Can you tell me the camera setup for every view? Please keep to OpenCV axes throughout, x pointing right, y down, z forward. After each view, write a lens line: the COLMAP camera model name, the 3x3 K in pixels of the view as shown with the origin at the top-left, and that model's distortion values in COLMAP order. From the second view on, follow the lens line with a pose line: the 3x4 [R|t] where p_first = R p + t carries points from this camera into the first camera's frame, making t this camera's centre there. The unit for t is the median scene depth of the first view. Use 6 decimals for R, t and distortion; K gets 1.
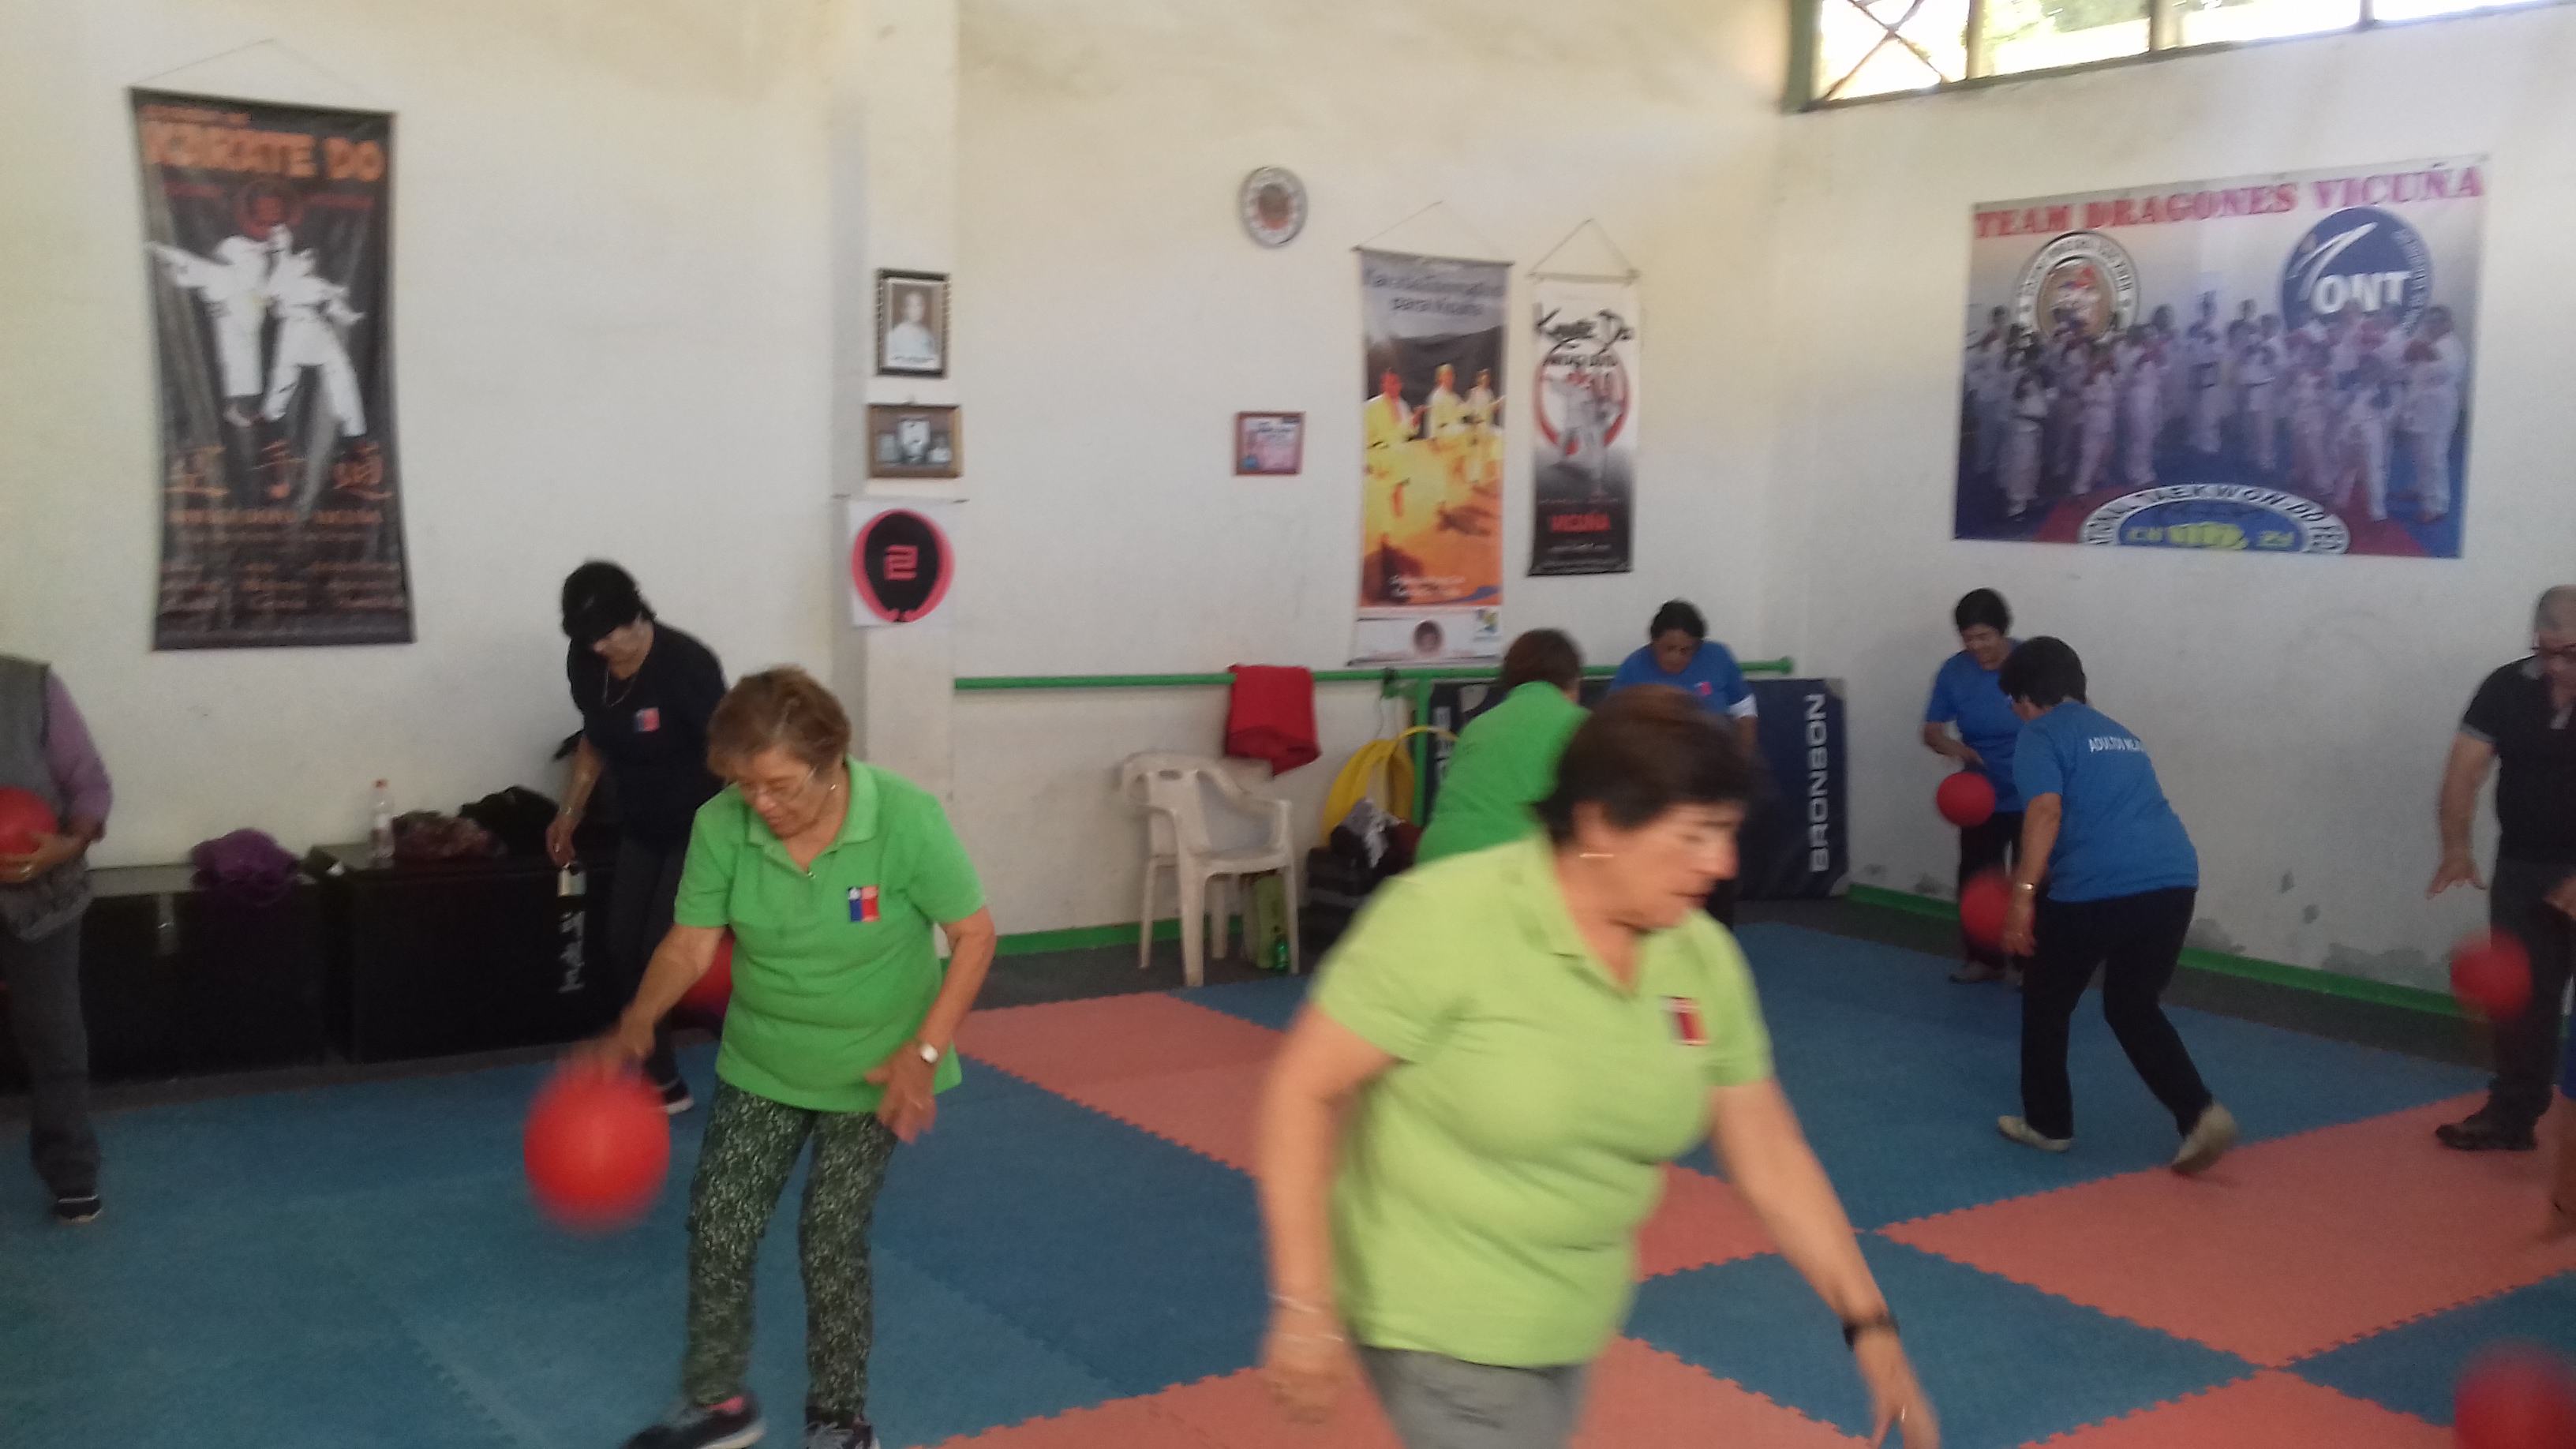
lens RADIAL K [[2375.7, 0, 1282.6], [0, 2375.7, 739.8], [0, 0, 1]] dist [0.118614, -0.244368]
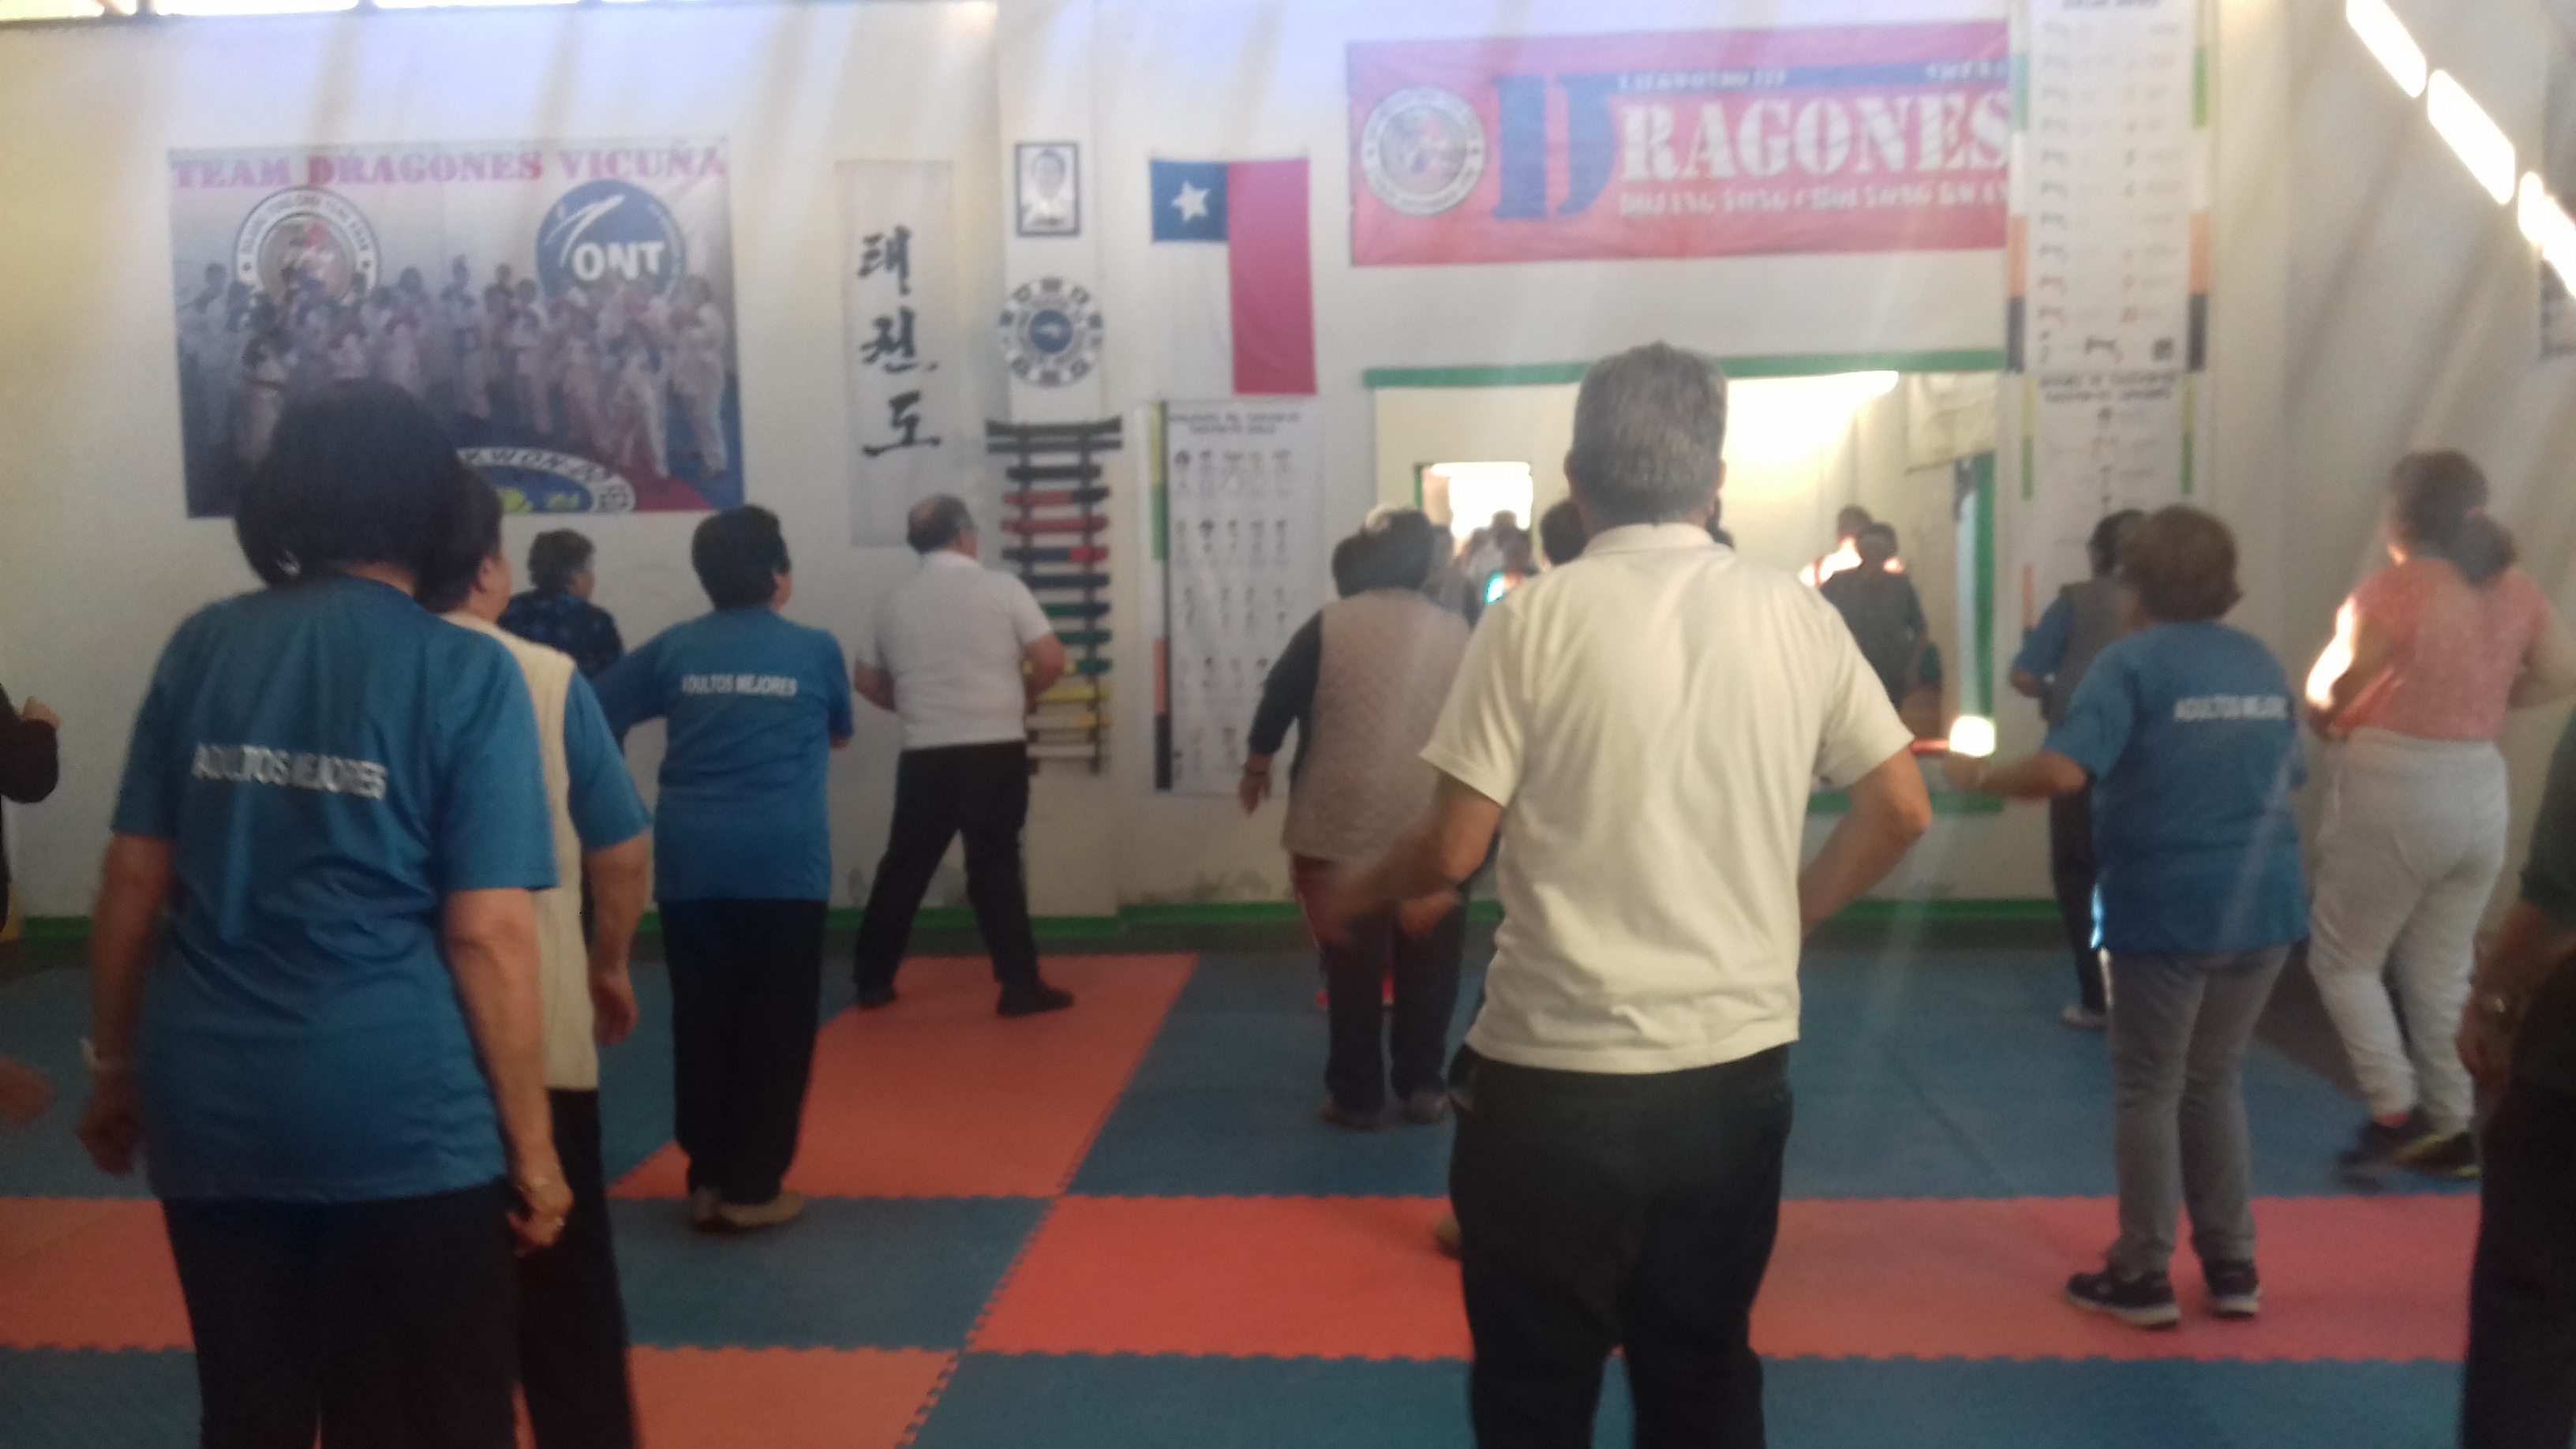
lens RADIAL K [[2399.8, 0, 1278.8], [0, 2399.8, 732.4], [0, 0, 1]] dist [0.114834, -0.256628]
pose [[0.644411, -0.101414, 0.757924, -0.170797], [0.112871, 0.992925, 0.036892, 0.009980], [-0.756303, 0.061774, 0.651298, 0.102699]]
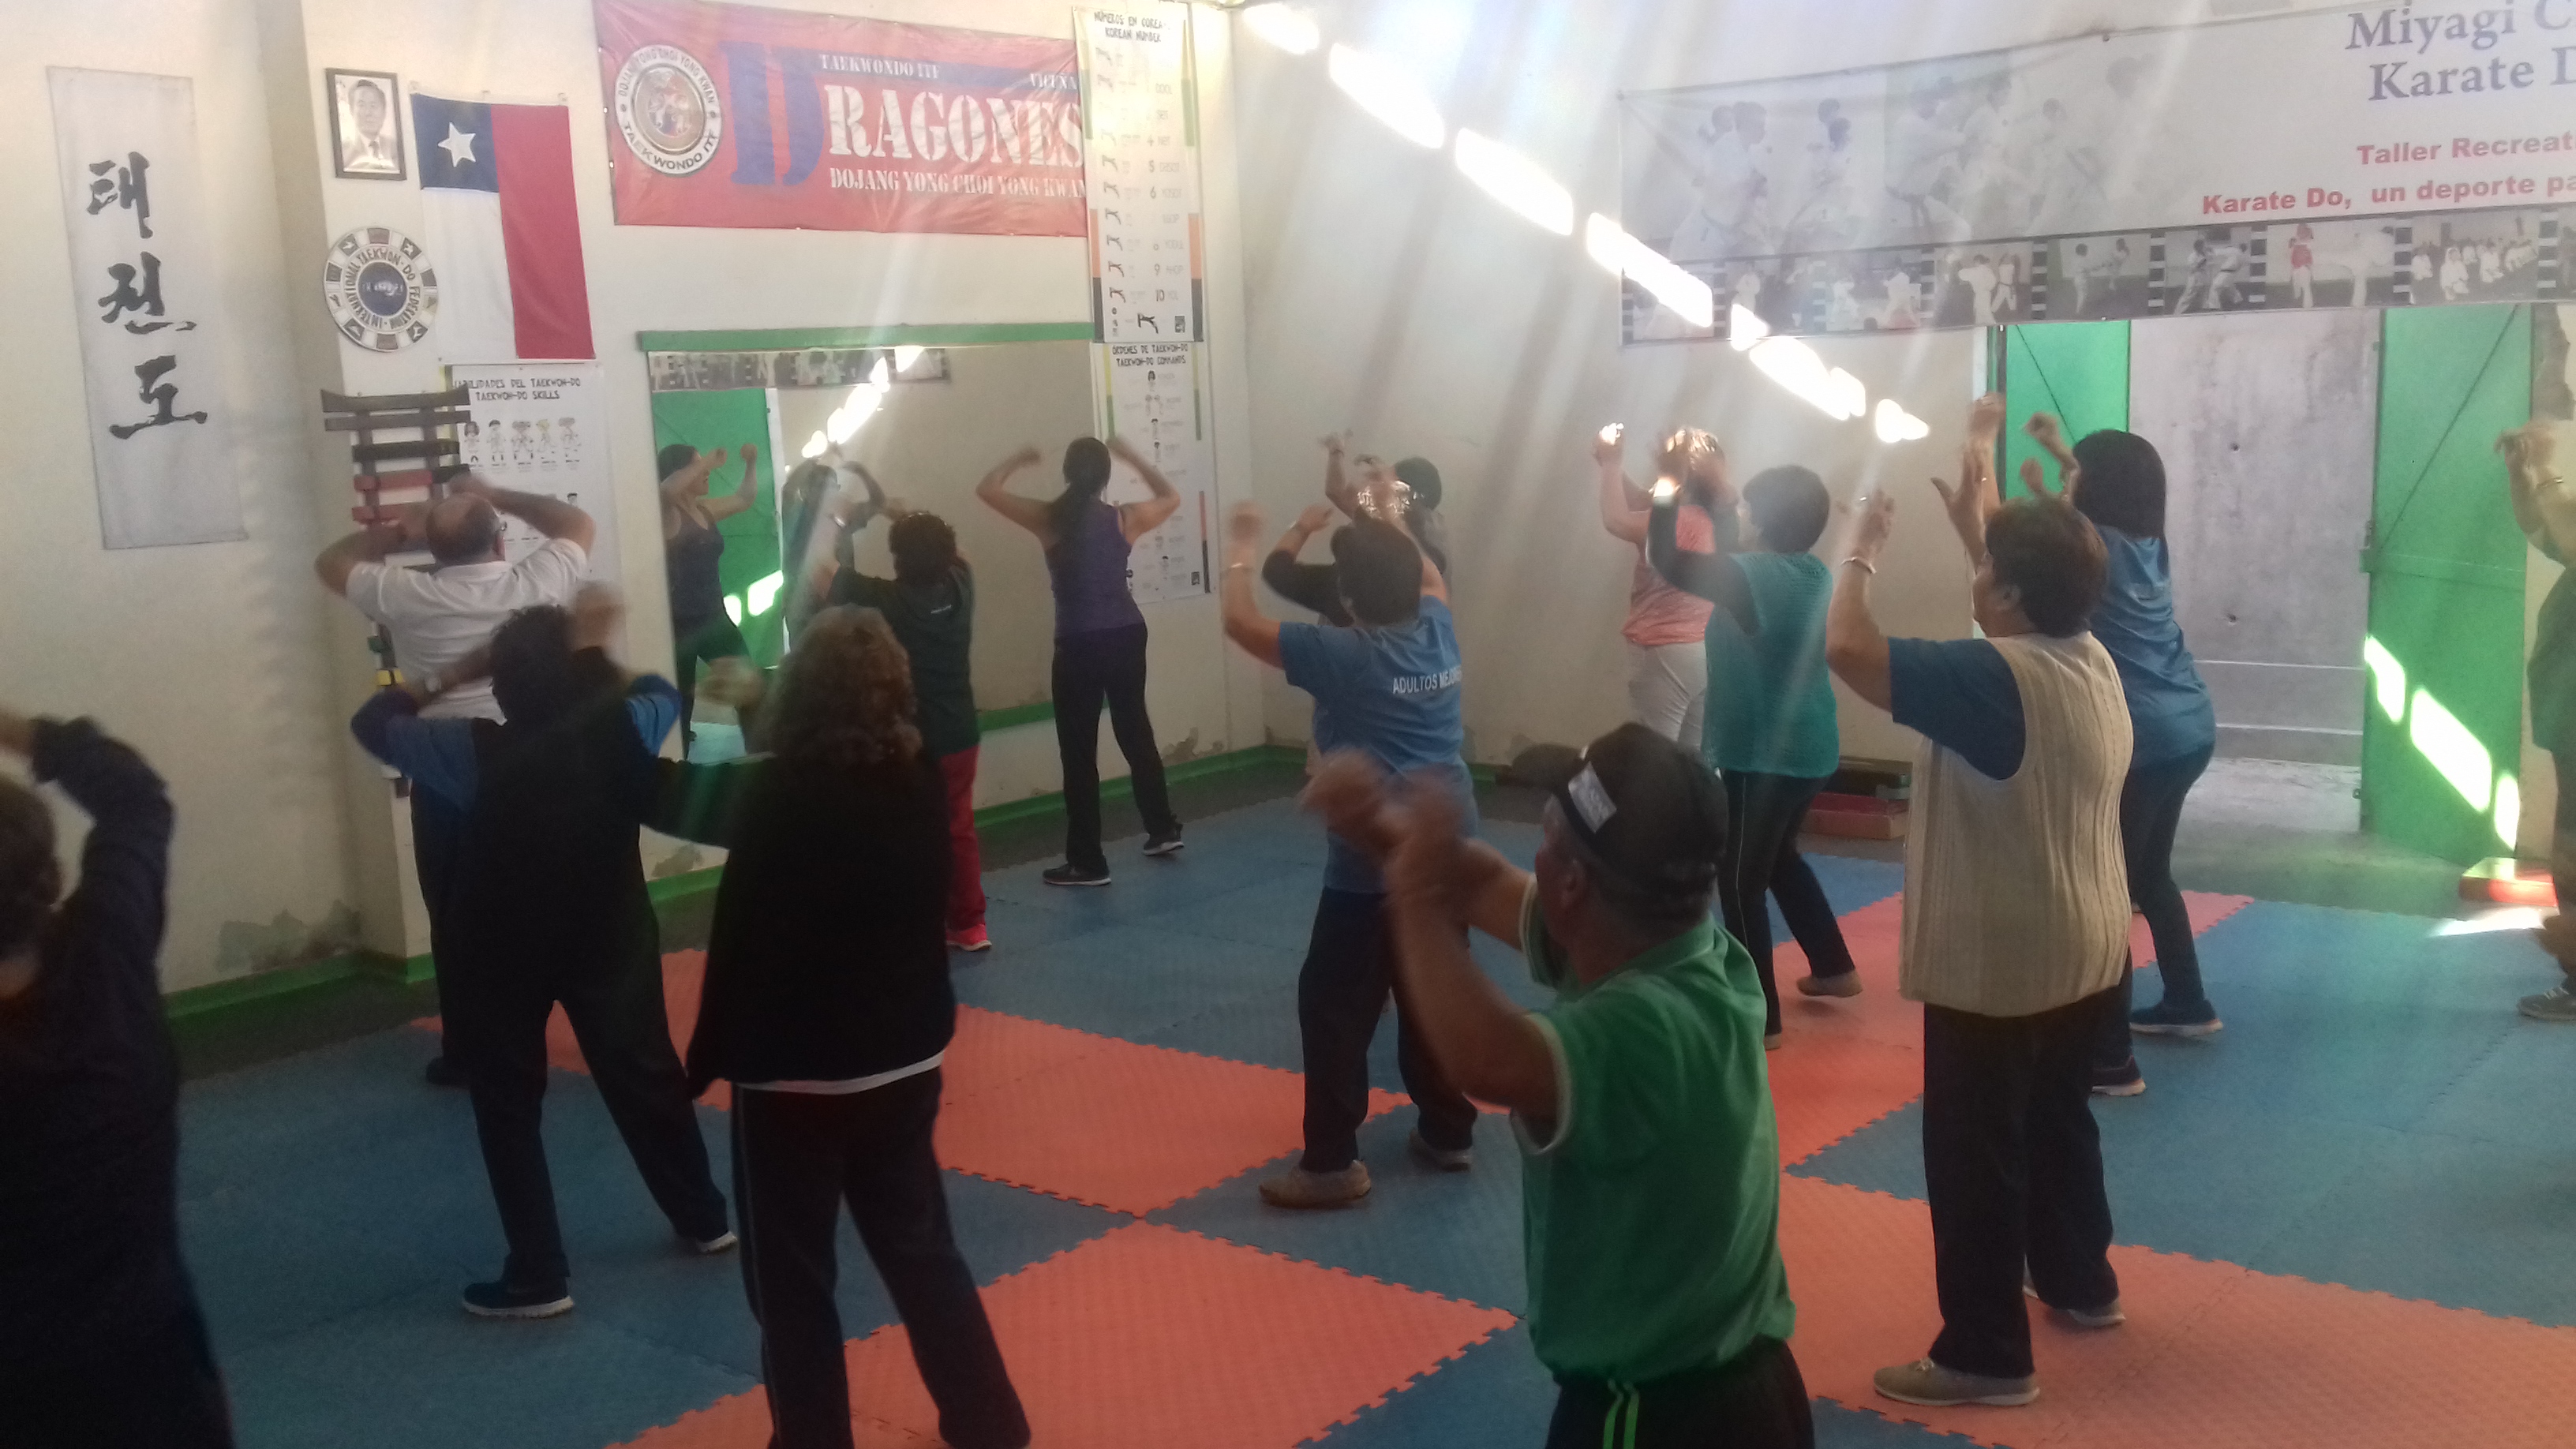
lens RADIAL K [[2430.4, 0, 1288.1], [0, 2430.4, 725.0], [0, 0, 1]] dist [0.100582, -0.219515]
pose [[-0.234973, -0.160048, 0.958735, -0.393132], [0.134016, 0.971596, 0.195041, -0.096642], [-0.962719, 0.174315, -0.206849, 0.665857]]
